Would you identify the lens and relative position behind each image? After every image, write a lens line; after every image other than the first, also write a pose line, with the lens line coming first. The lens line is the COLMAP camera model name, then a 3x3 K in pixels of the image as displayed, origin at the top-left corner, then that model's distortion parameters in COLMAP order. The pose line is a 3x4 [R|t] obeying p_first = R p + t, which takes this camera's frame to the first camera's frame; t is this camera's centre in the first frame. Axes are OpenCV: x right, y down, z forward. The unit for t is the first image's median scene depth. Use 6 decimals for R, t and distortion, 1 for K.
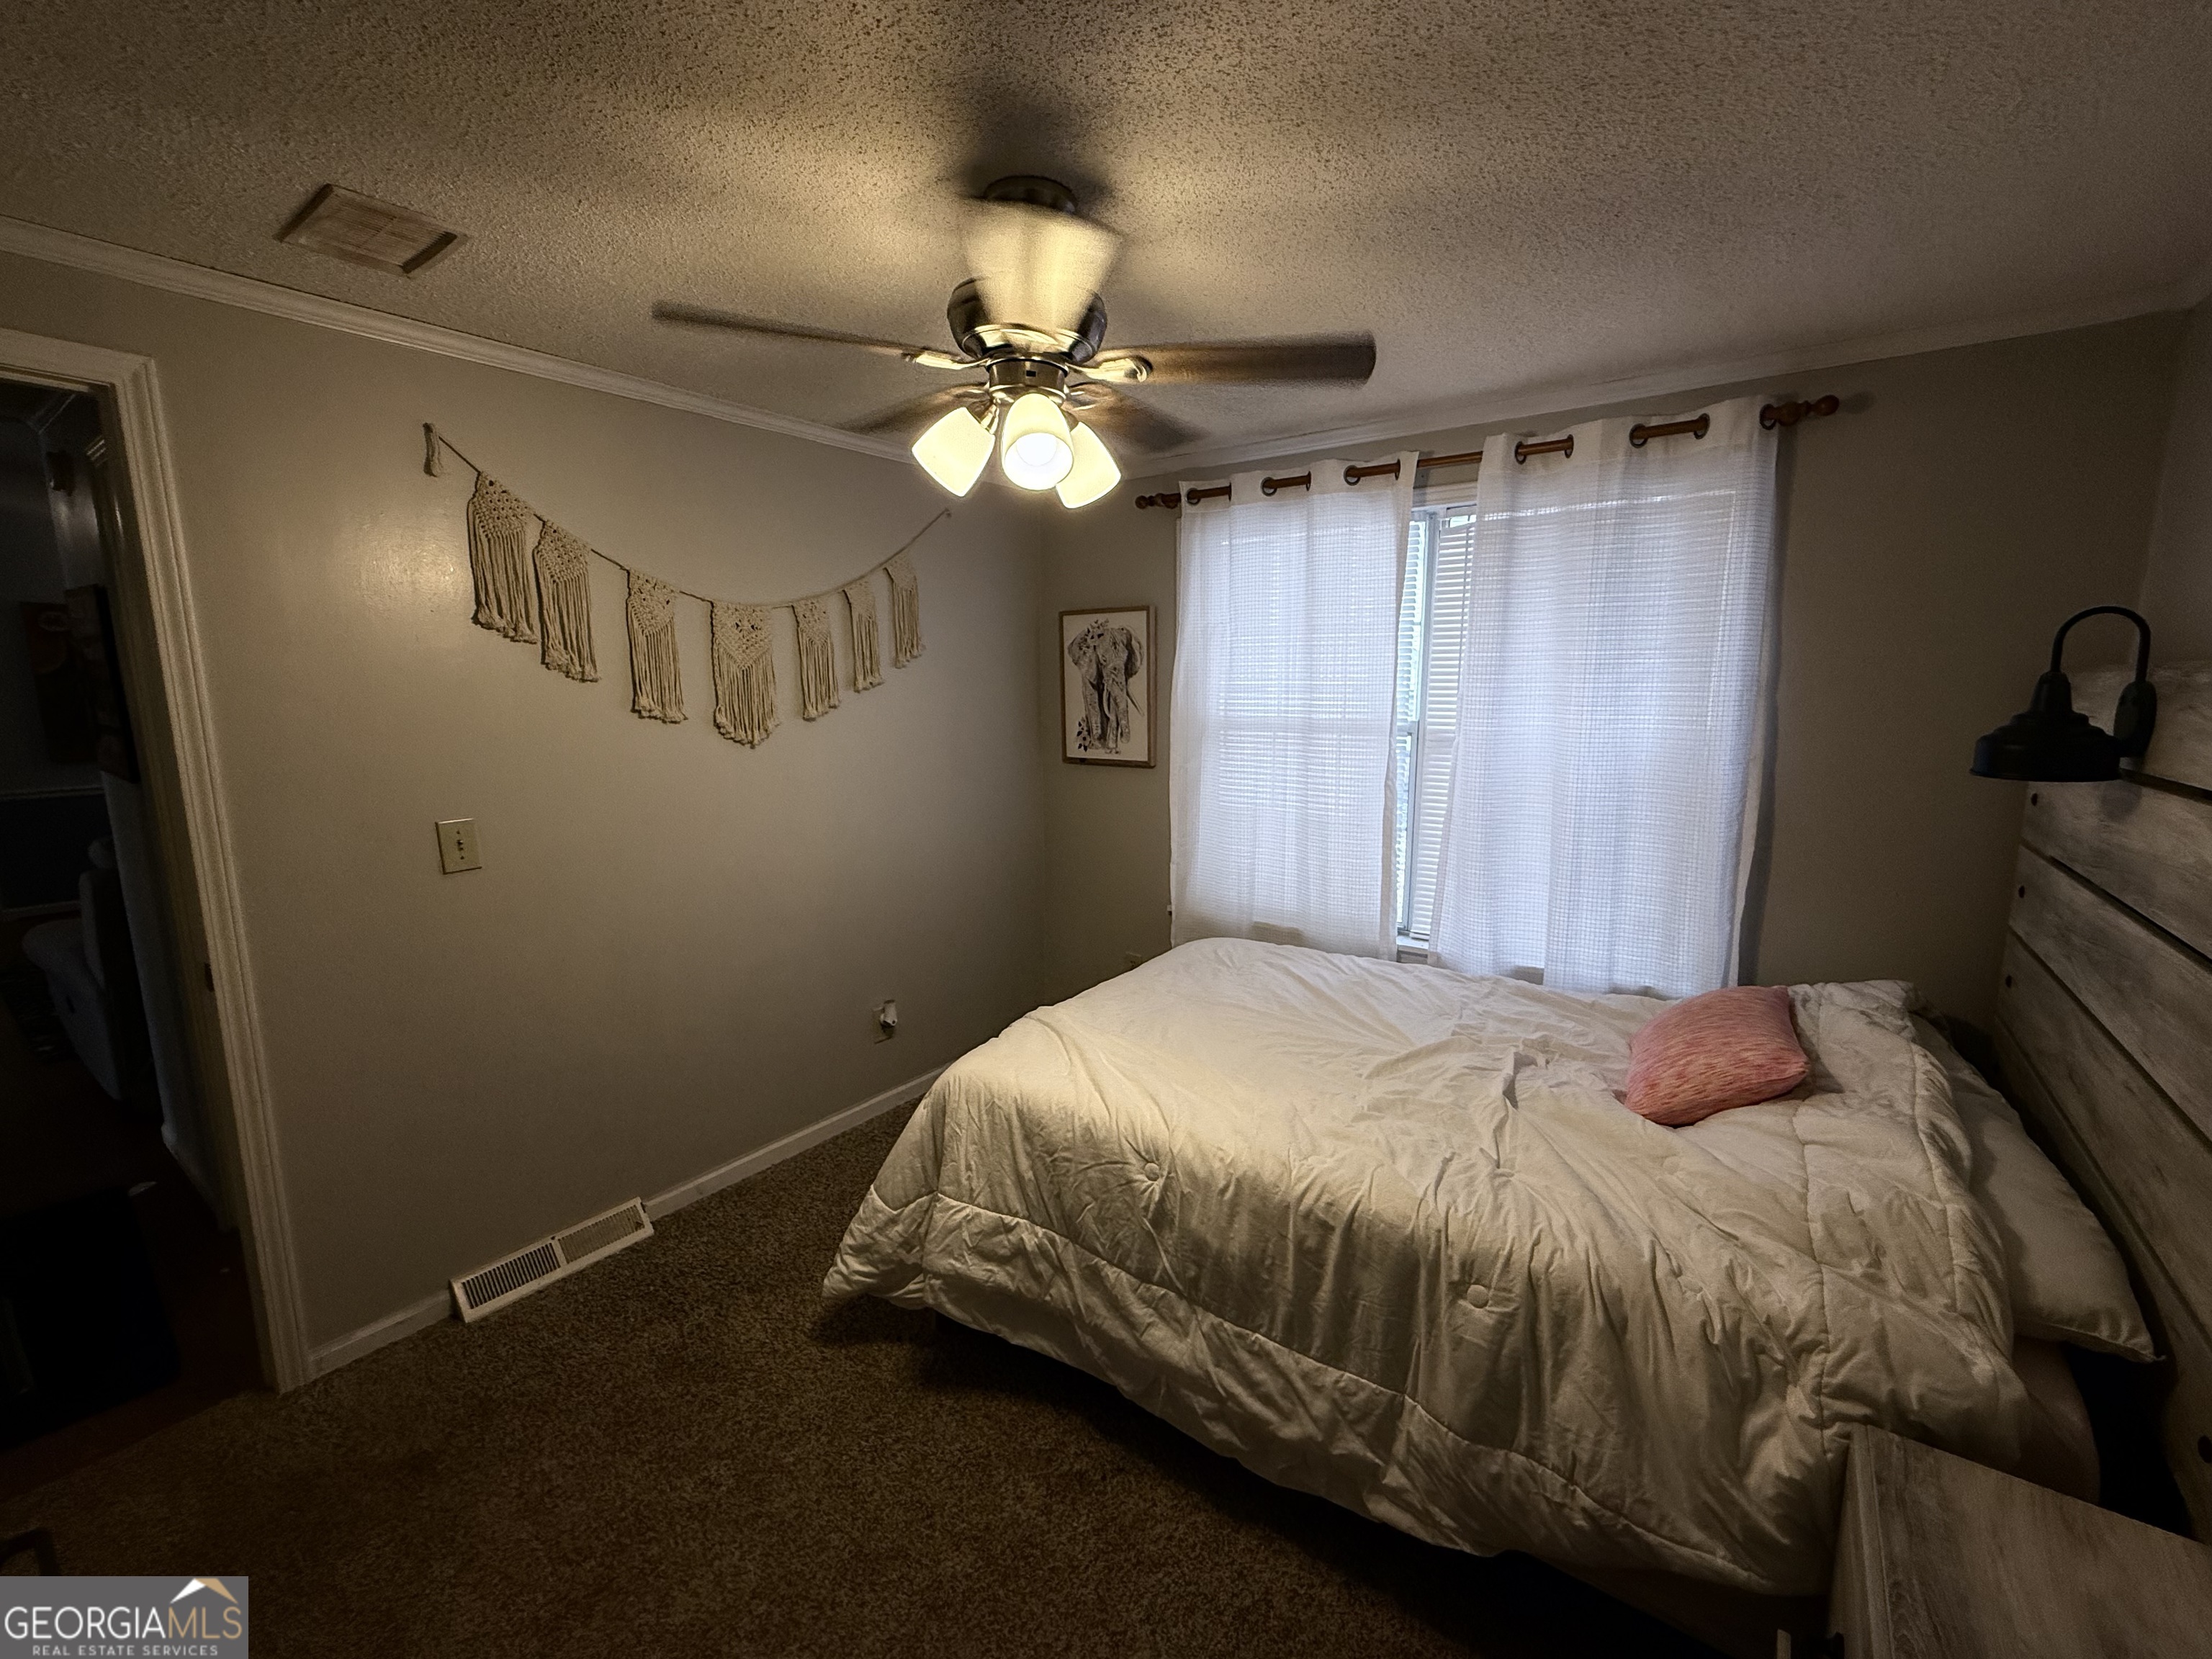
lens RADIAL K [[927.2, 0, 1108.8], [0, 927.2, 828.2], [0, 0, 1]] dist [0.001078, 0.000356]
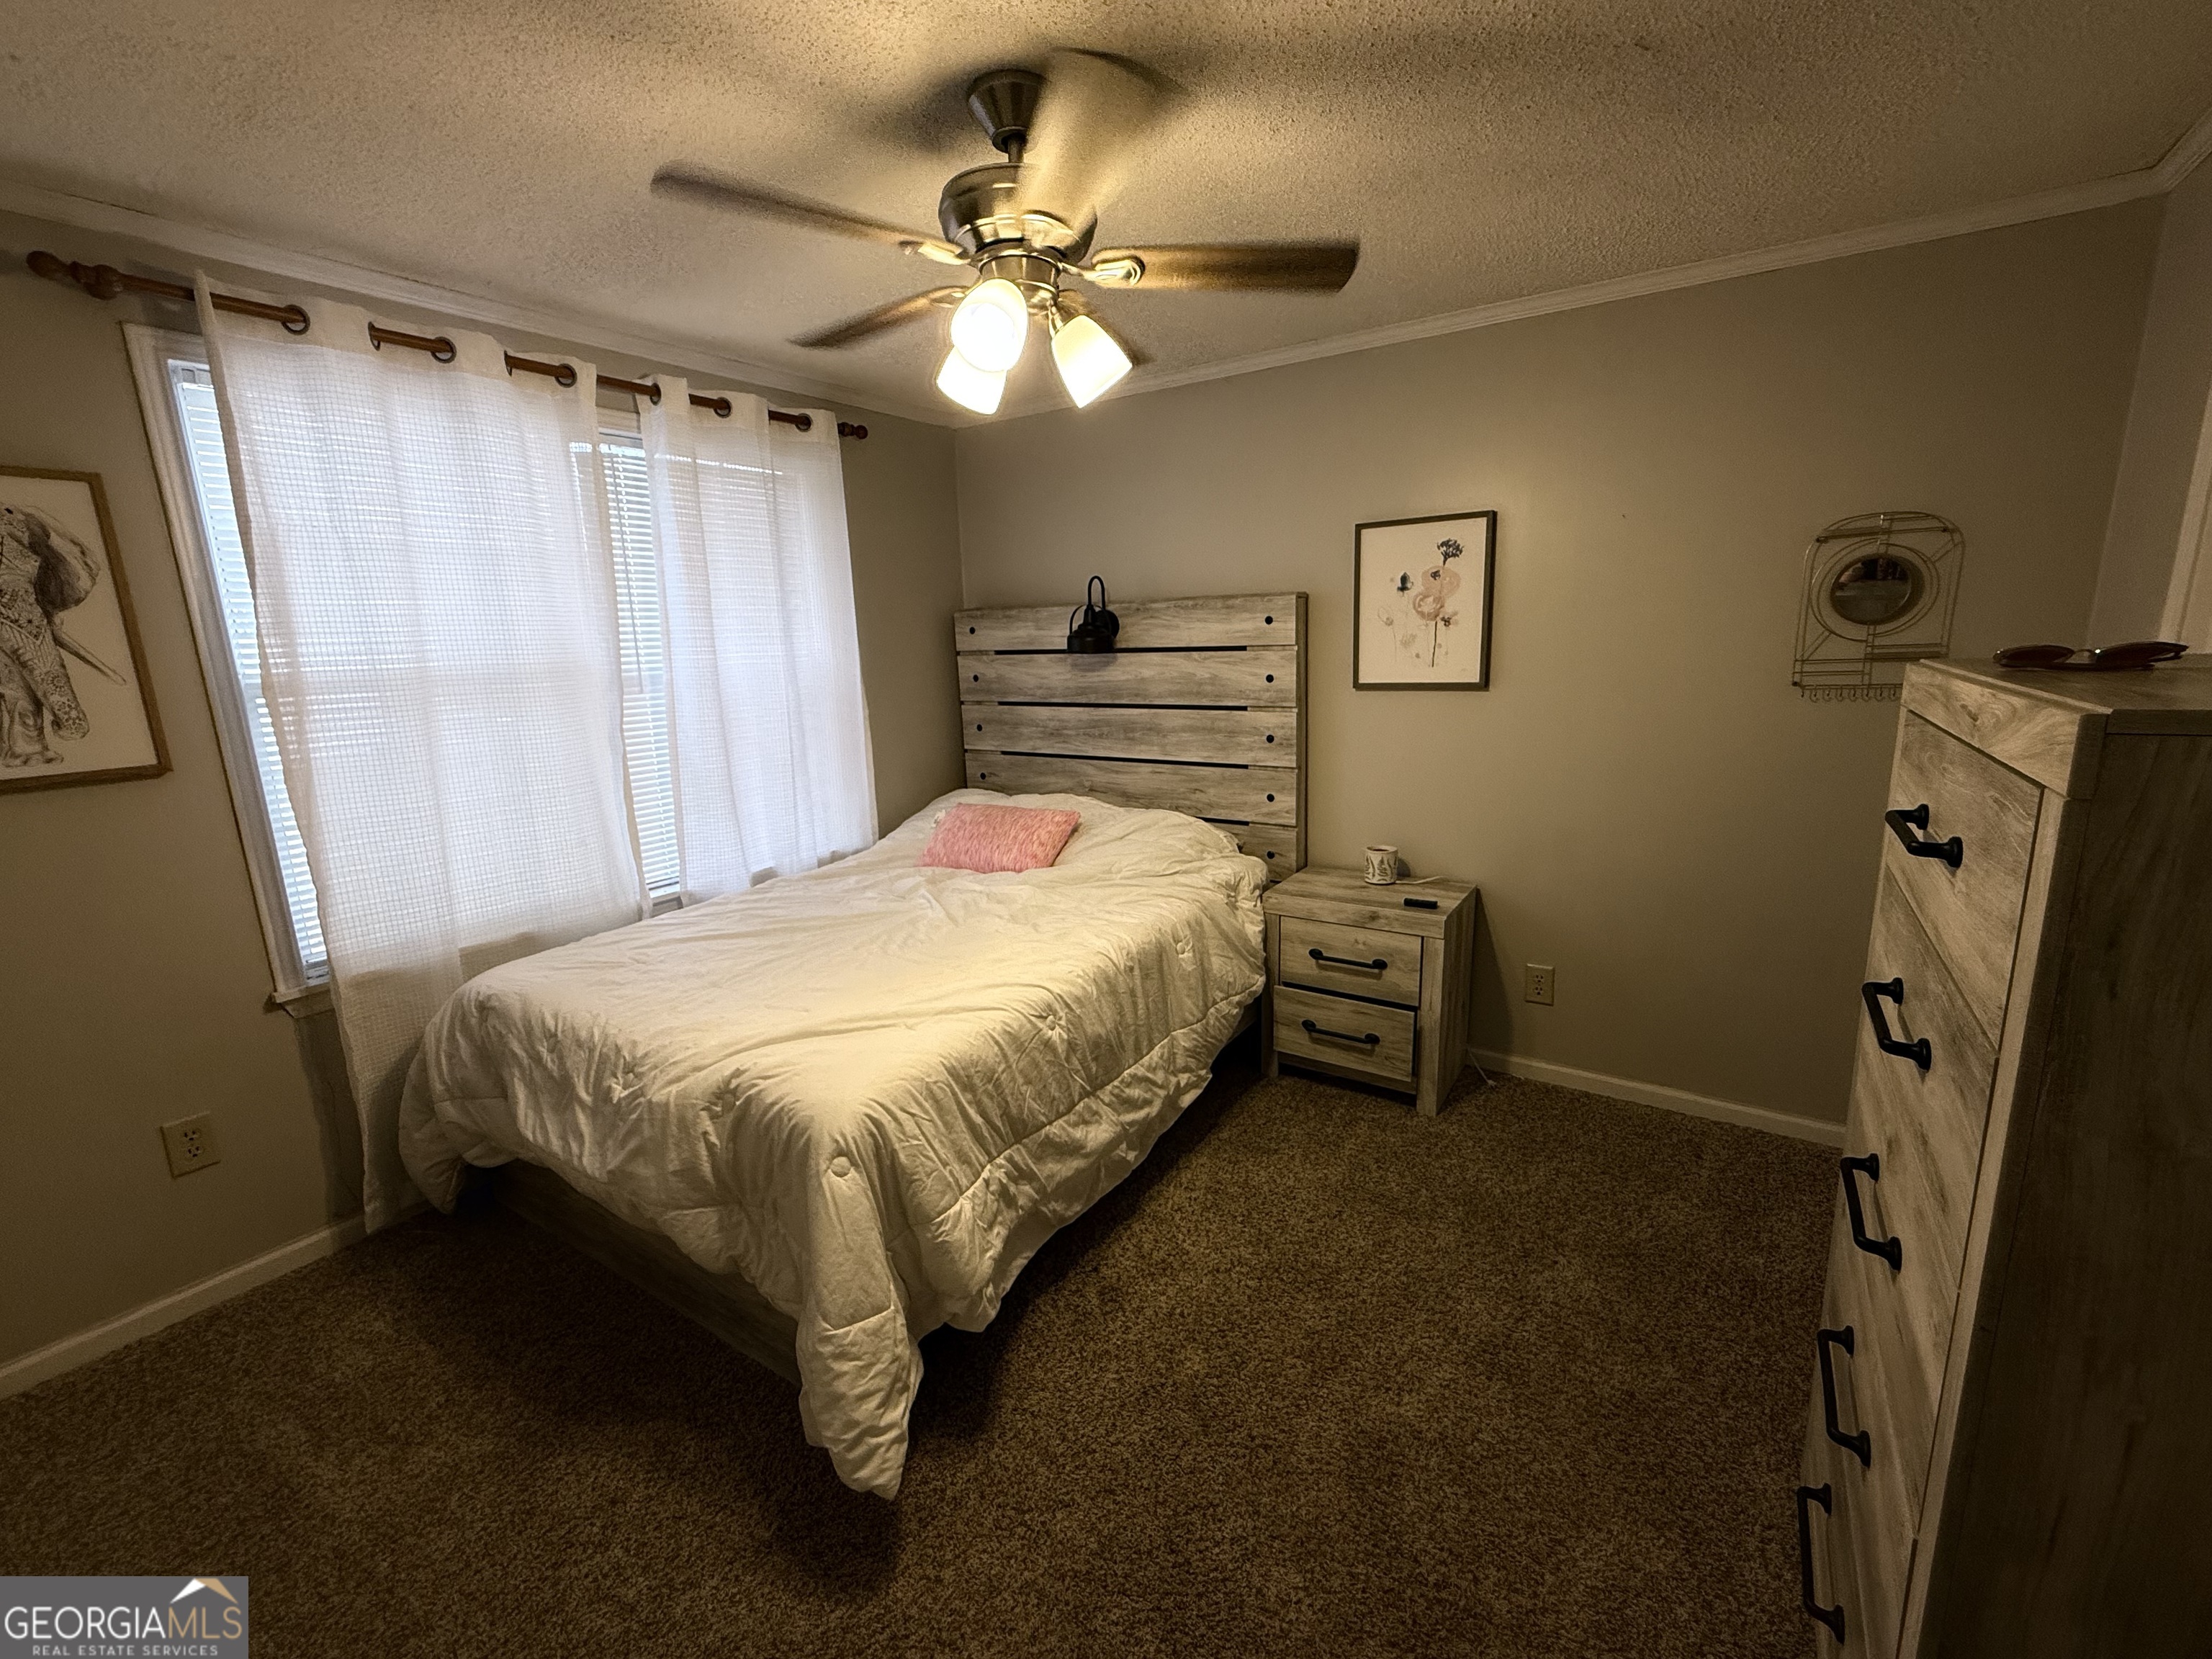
lens RADIAL K [[927.2, 0, 1110.2], [0, 927.2, 824.7], [0, 0, 1]] dist [0.001078, 0.000356]
pose [[-0.042924, -0.199159, 0.979027, -0.787905], [0.185610, 0.961281, 0.203686, -0.066937], [-0.981686, 0.190460, -0.004296, 0.674203]]
